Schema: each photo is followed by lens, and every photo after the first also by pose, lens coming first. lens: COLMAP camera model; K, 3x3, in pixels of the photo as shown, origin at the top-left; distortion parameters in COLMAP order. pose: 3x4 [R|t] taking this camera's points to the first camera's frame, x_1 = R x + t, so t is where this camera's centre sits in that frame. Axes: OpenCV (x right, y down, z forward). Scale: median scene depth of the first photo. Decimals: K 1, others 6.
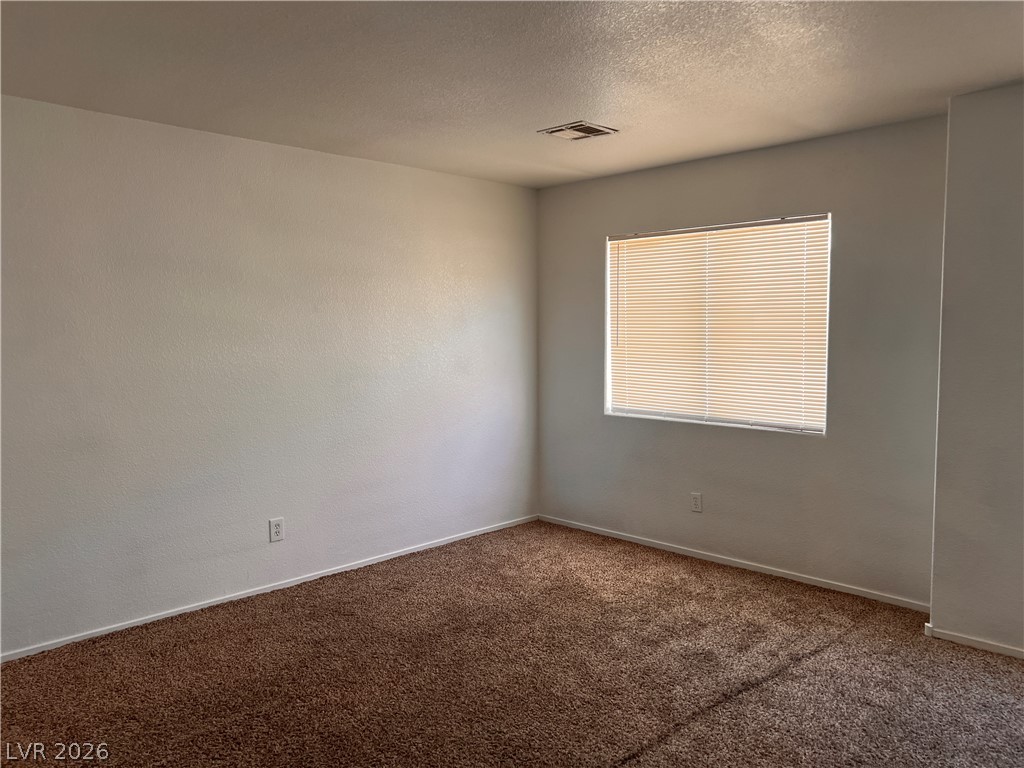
lens RADIAL K [[772.4, 0, 519.9], [0, 772.4, 389.7], [0, 0, 1]] dist [0.058328, -0.060453]
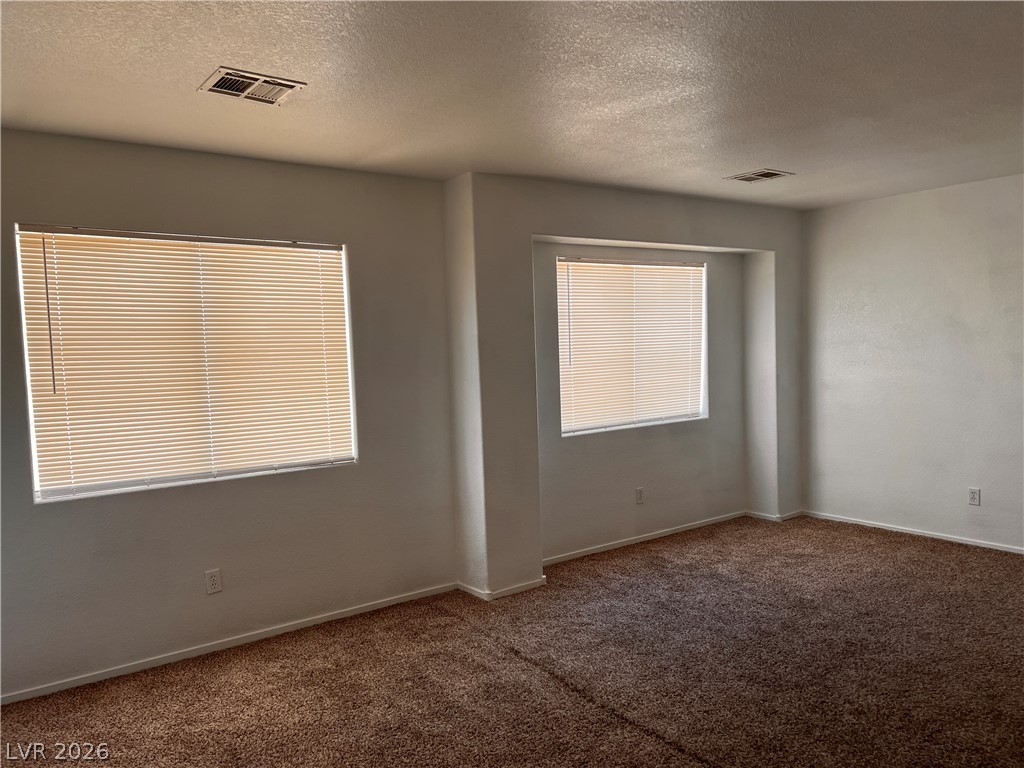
lens RADIAL K [[772.4, 0, 512.1], [0, 772.4, 386.9], [0, 0, 1]] dist [0.058328, -0.060453]
pose [[0.147540, -0.056572, 0.987437, -0.580757], [0.105253, 0.993592, 0.041198, -0.060709], [-0.983440, 0.097852, 0.152549, 0.647136]]
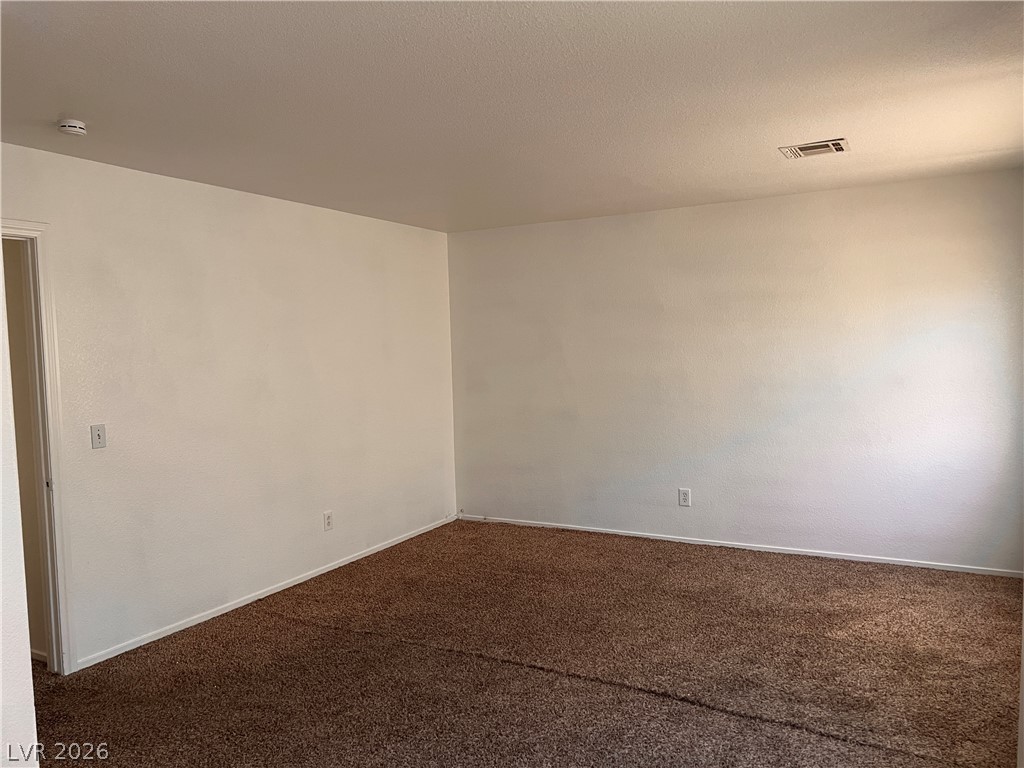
lens RADIAL K [[772.4, 0, 515.4], [0, 772.4, 383.7], [0, 0, 1]] dist [0.058328, -0.060453]
pose [[0.292466, 0.053788, -0.954762, 0.886211], [-0.055804, 0.997675, 0.039111, -0.051165], [0.954646, 0.041841, 0.294788, 0.335587]]
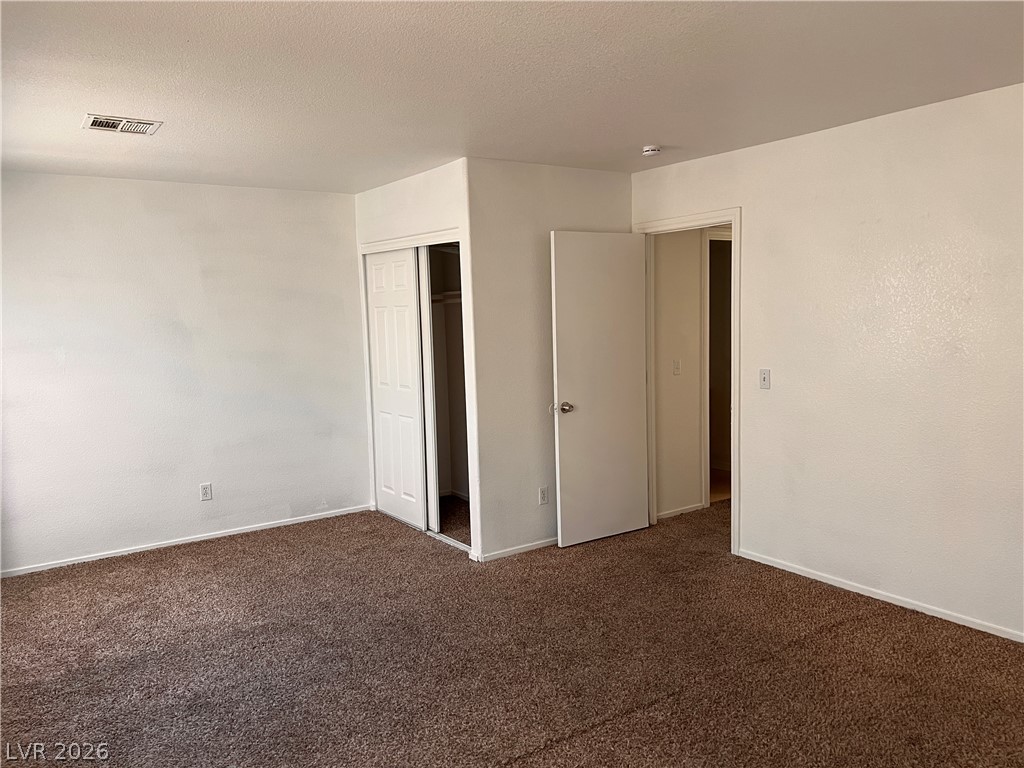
lens RADIAL K [[772.4, 0, 513.7], [0, 772.4, 381.4], [0, 0, 1]] dist [0.058328, -0.060453]
pose [[-0.981307, 0.023833, 0.190968, 0.012947], [0.055222, 0.985445, 0.160777, -0.113714], [-0.184356, 0.168317, -0.968340, 1.244610]]
